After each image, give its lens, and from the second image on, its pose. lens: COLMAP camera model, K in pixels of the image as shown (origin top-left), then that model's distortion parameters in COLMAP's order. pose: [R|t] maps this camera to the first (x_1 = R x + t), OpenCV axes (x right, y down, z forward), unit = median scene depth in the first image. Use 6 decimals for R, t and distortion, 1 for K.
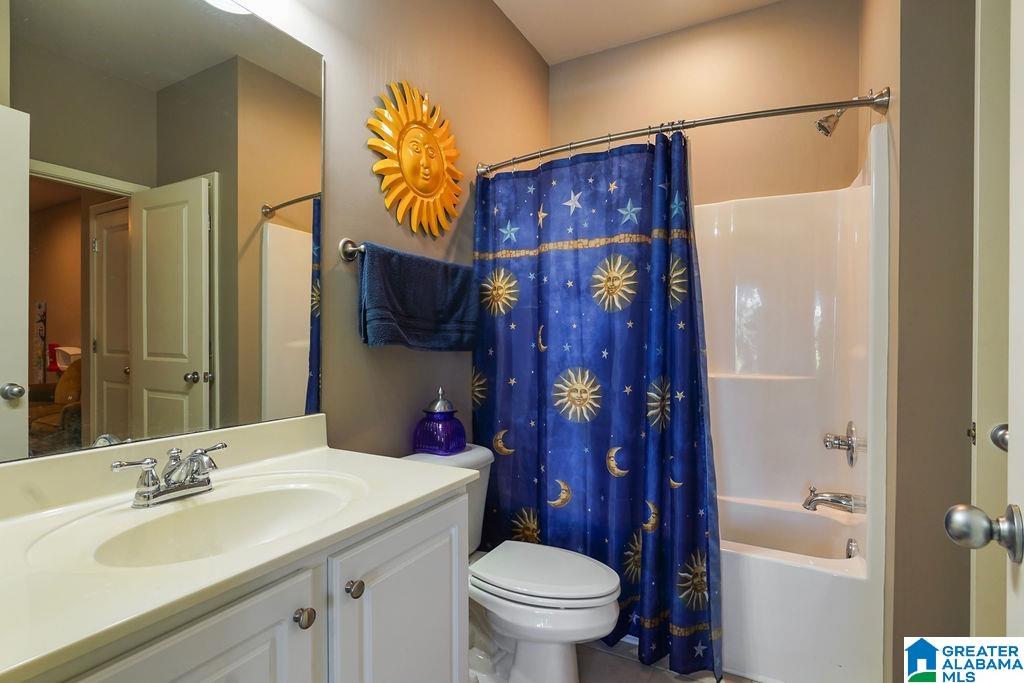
lens RADIAL K [[504.8, 0, 507.6], [0, 504.8, 343.9], [0, 0, 1]] dist [-0.024342, -0.003263]
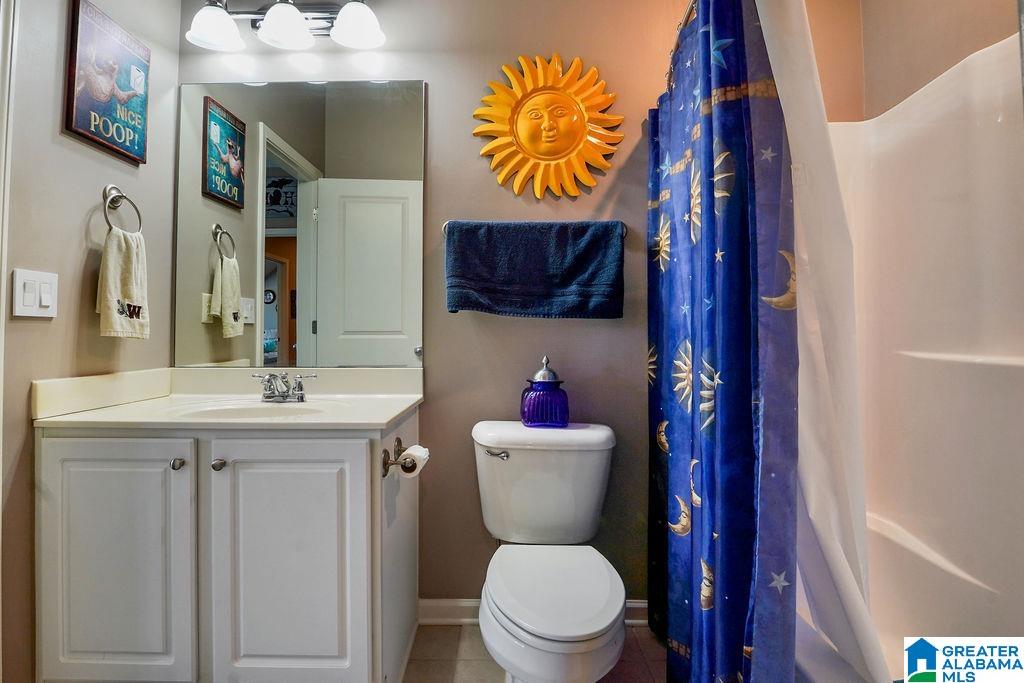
lens RADIAL K [[504.8, 0, 505.7], [0, 504.8, 322.7], [0, 0, 1]] dist [-0.024342, -0.003263]
pose [[0.478041, -0.028387, -0.877879, 0.653356], [-0.004325, 0.999389, -0.034671, 0.056786], [0.878327, 0.020371, 0.477626, 0.480381]]
